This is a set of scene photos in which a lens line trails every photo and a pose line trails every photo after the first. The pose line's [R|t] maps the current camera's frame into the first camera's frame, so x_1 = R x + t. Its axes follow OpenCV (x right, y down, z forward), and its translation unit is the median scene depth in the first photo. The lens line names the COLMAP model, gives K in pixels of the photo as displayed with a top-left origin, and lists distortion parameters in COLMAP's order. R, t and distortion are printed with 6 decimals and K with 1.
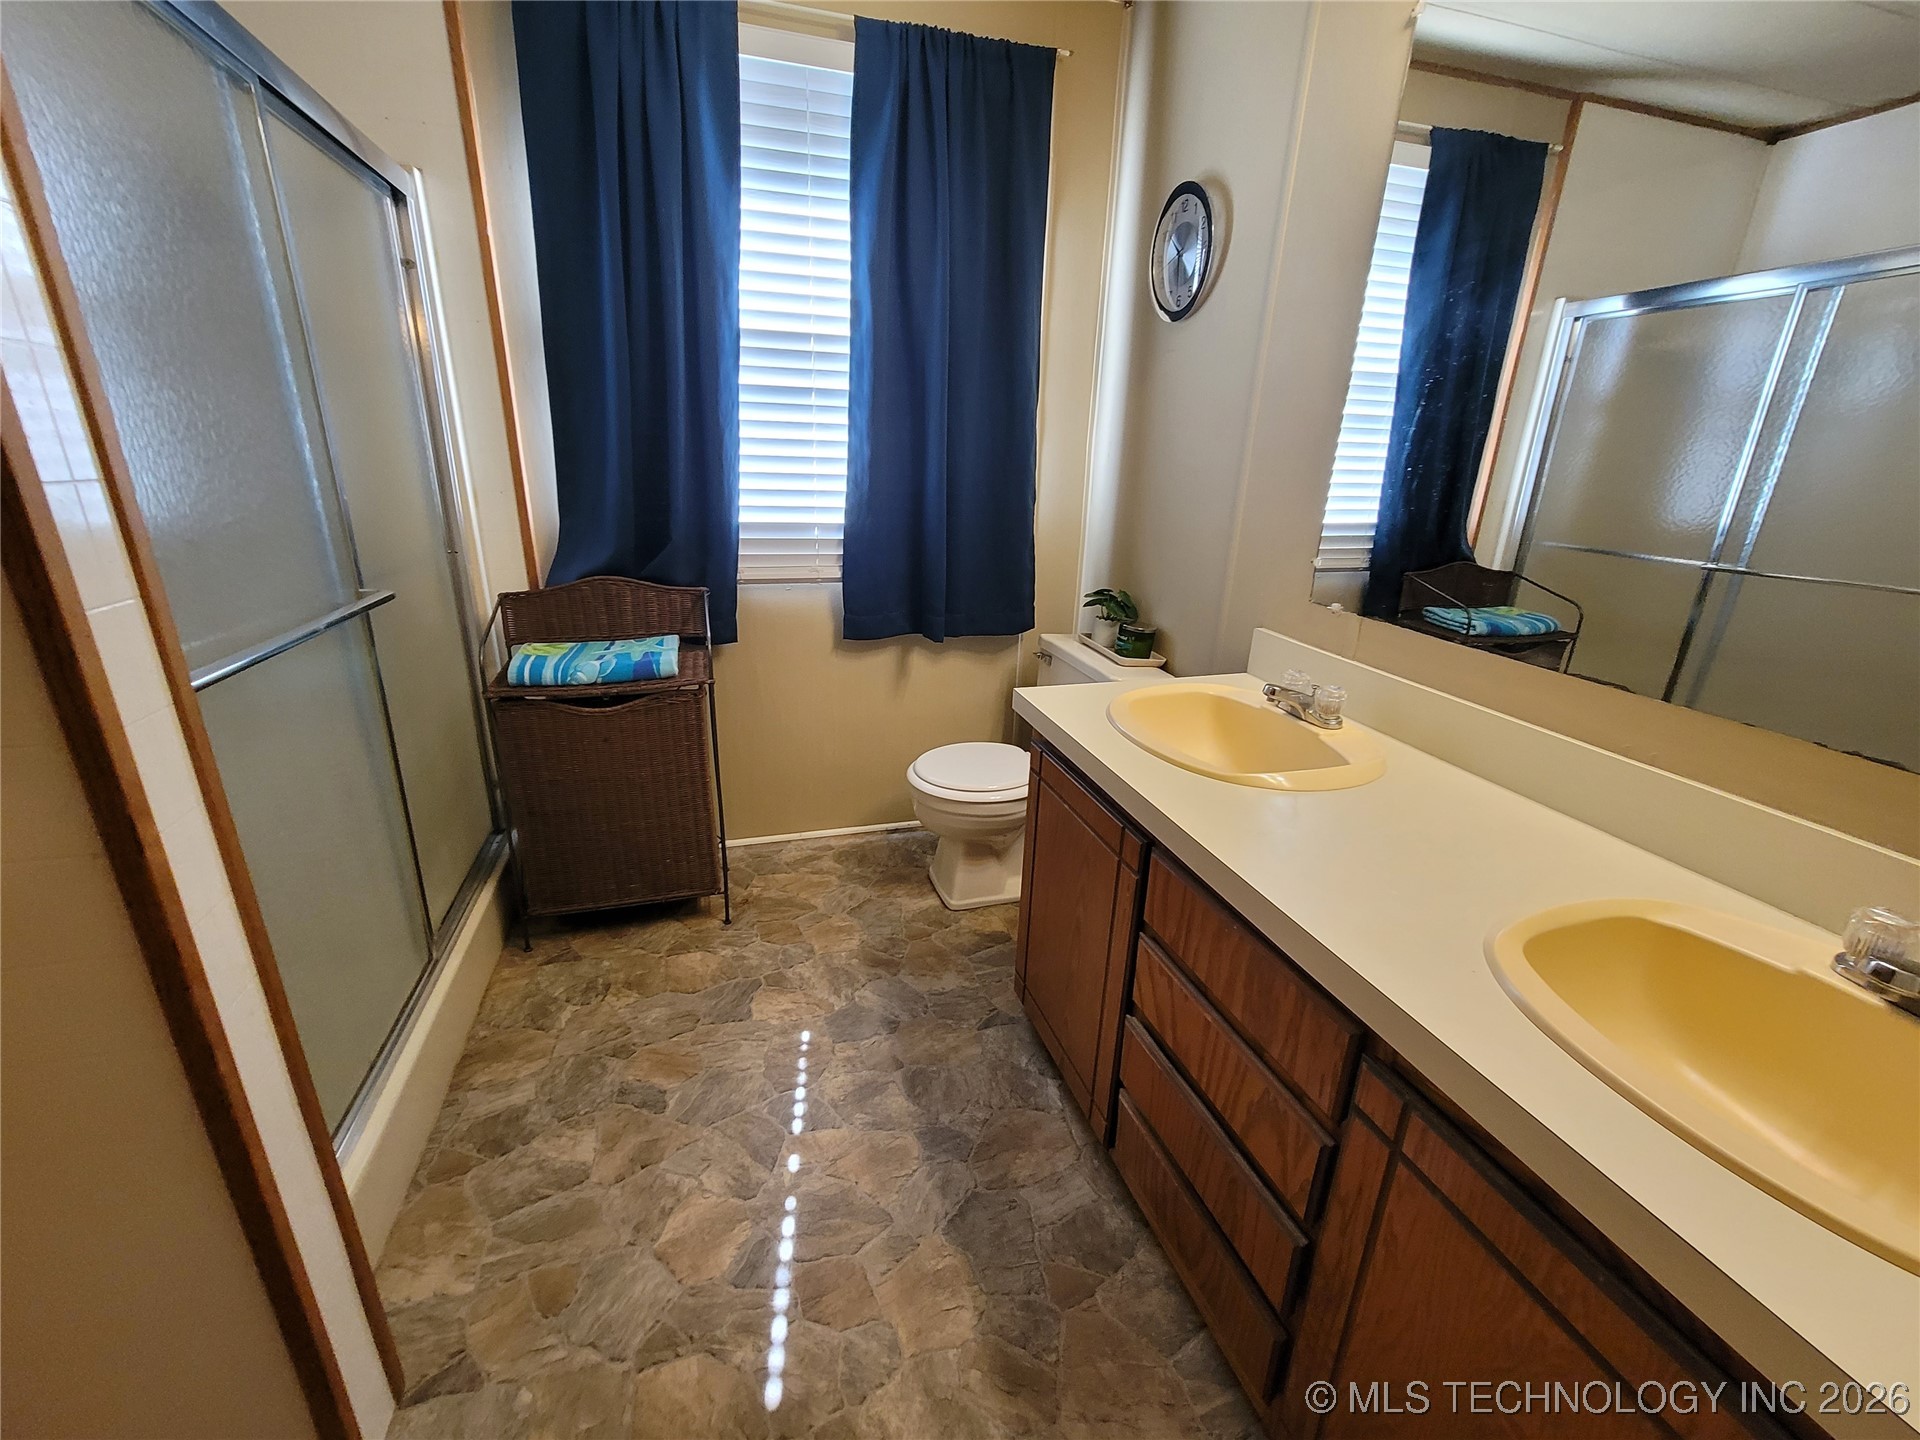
lens RADIAL K [[784.1, 0, 956.0], [0, 784.1, 723.4], [0, 0, 1]] dist [-0.006885, -0.000043]
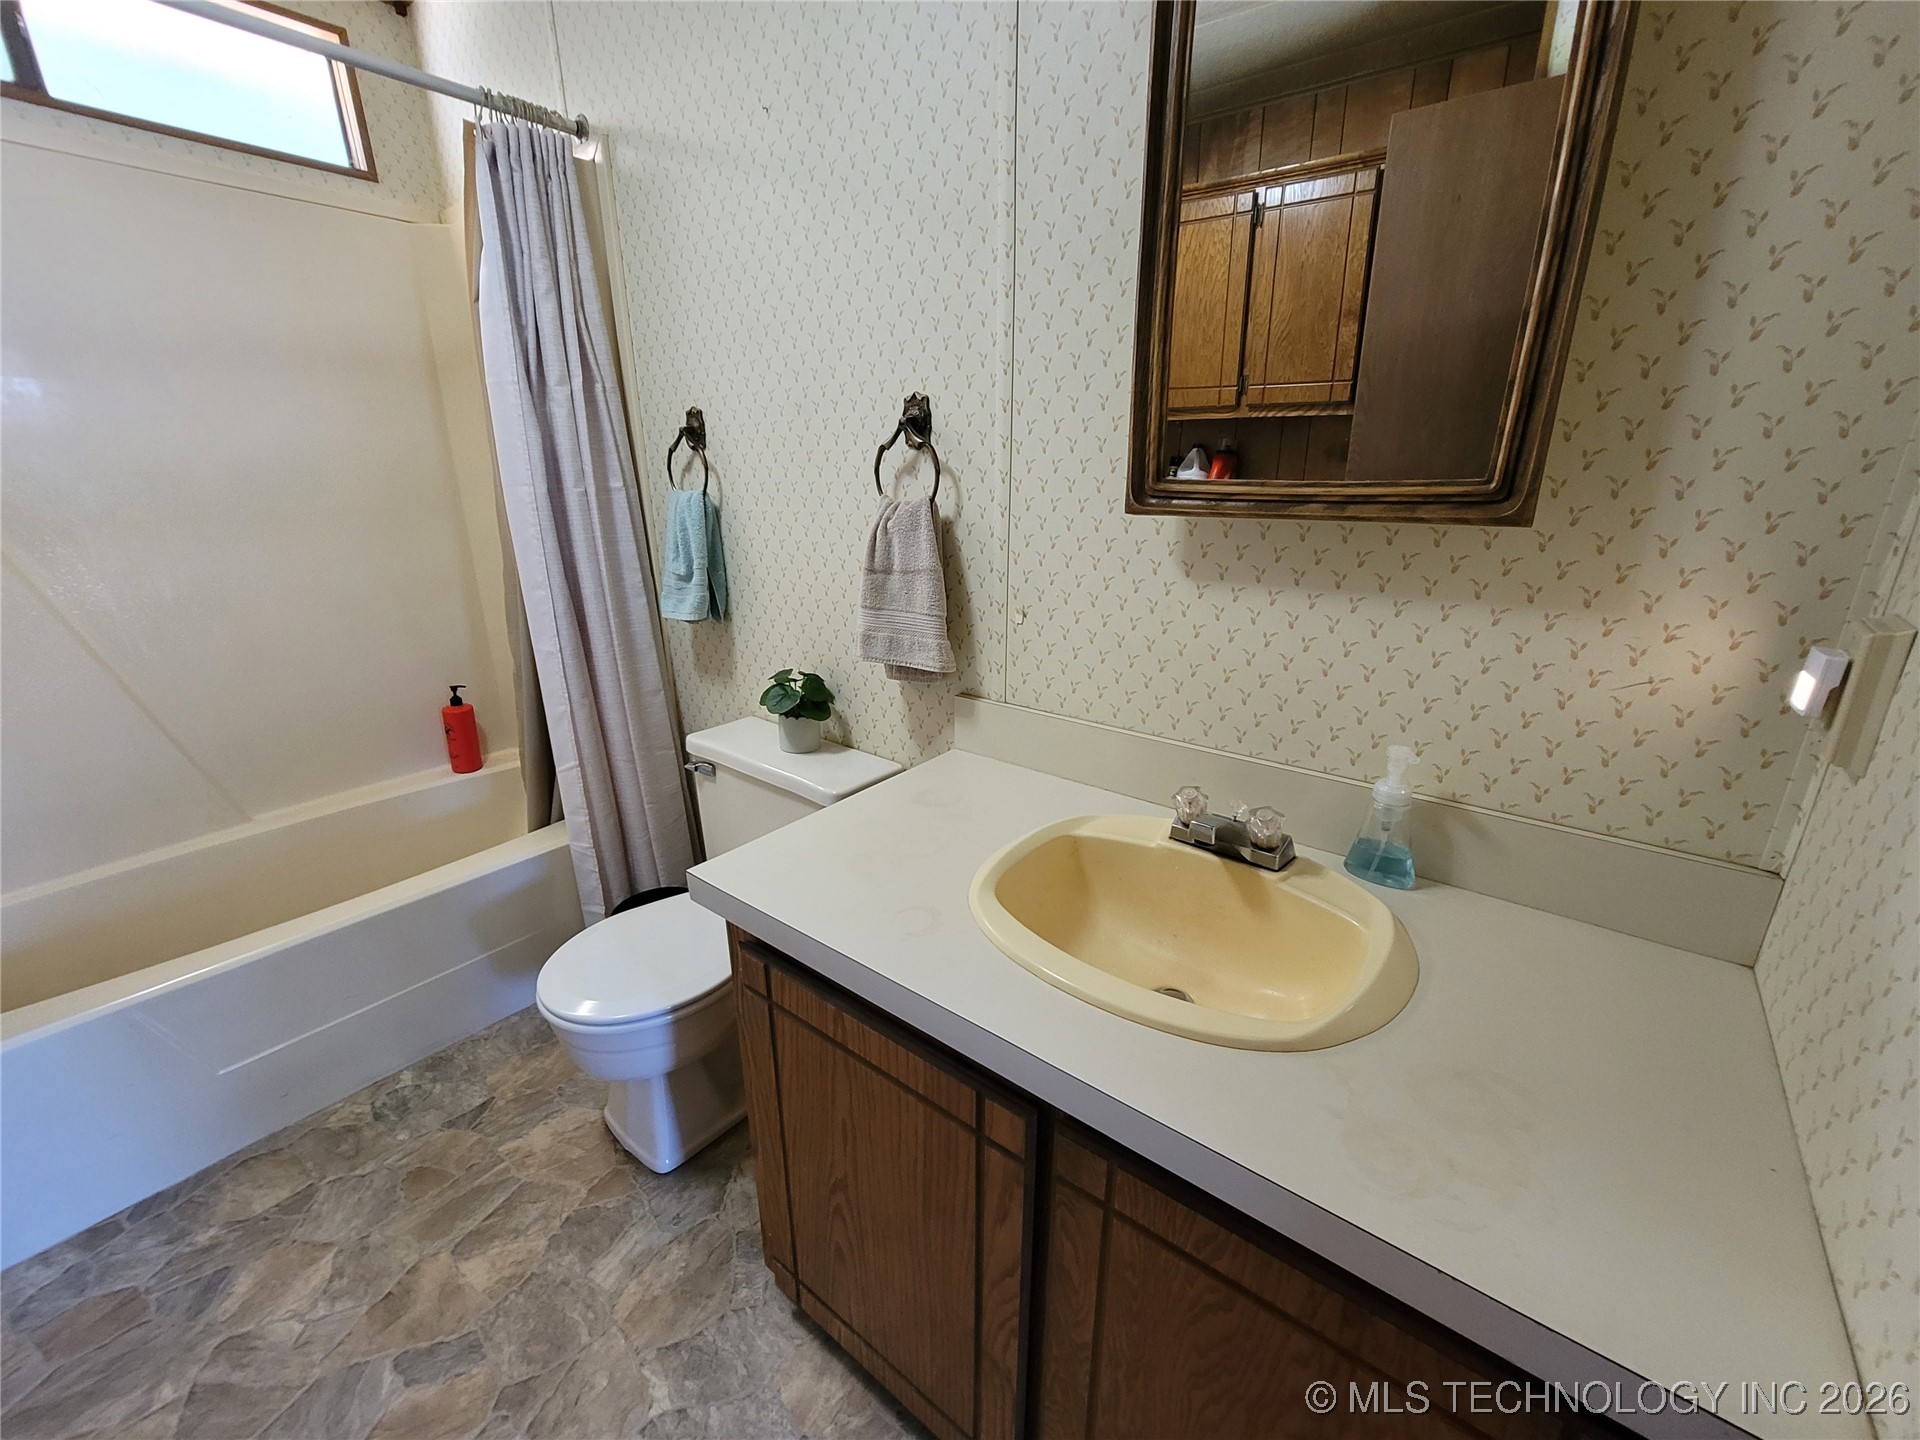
lens RADIAL K [[783.6, 0, 955.6], [0, 783.6, 722.7], [0, 0, 1]] dist [-0.011844, 0.005518]
pose [[-0.818893, 0.146875, -0.554836, -0.398985], [-0.217000, 0.815715, 0.536209, -0.439764], [0.531343, 0.559497, -0.636111, 1.157356]]
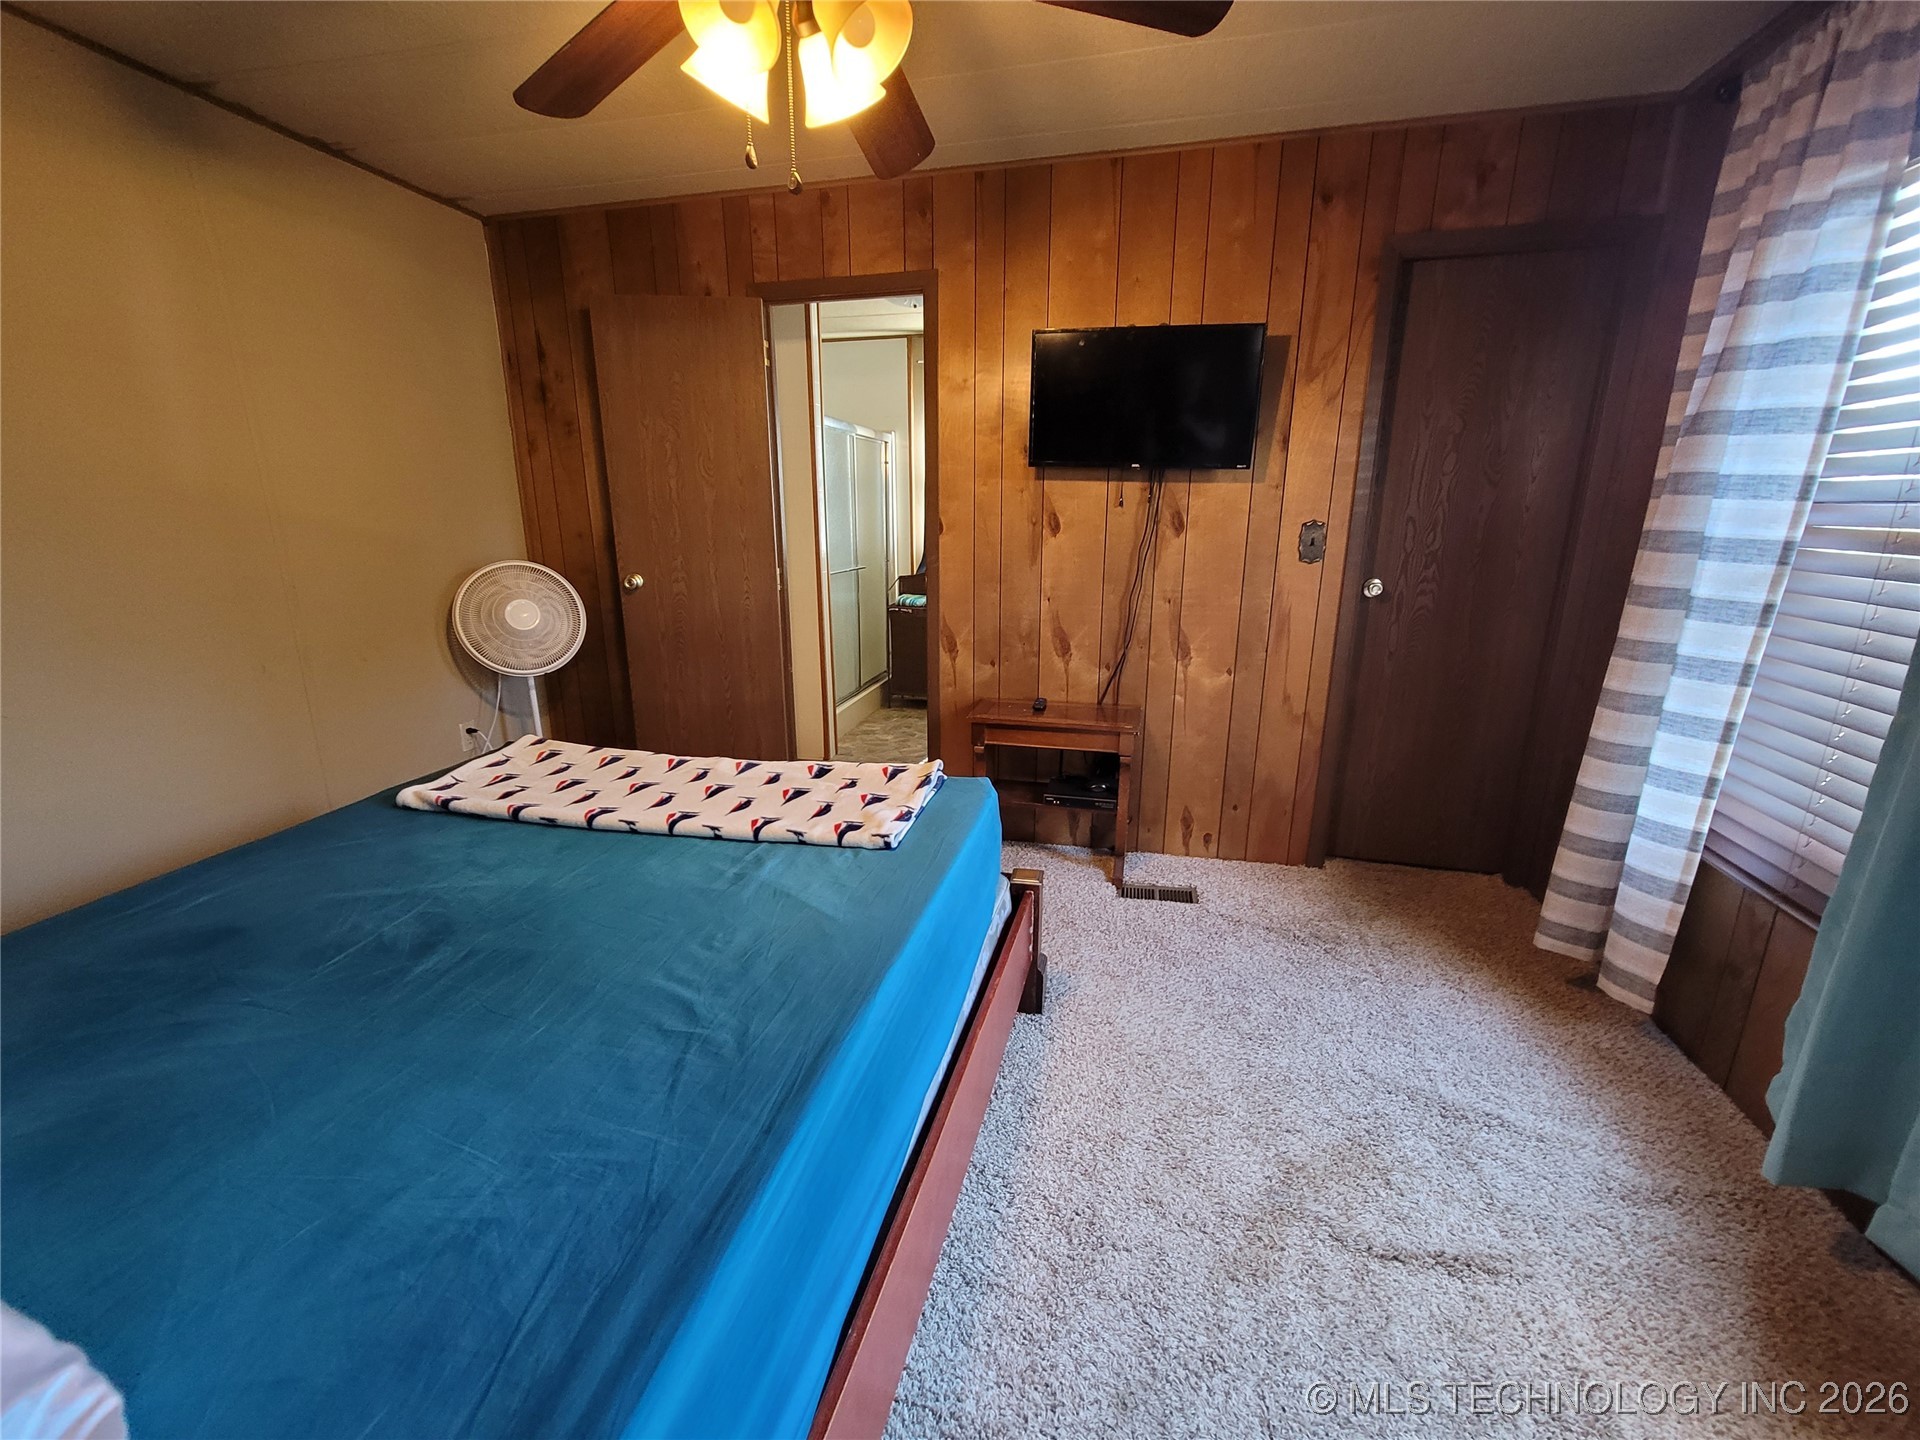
lens RADIAL K [[783.6, 0, 955.6], [0, 783.6, 722.7], [0, 0, 1]] dist [-0.011844, 0.005518]
pose [[0.862584, 0.100452, -0.495842, 1.034512], [-0.137708, 0.989703, -0.039058, 0.437660], [0.486812, 0.101972, 0.867534, -1.273597]]
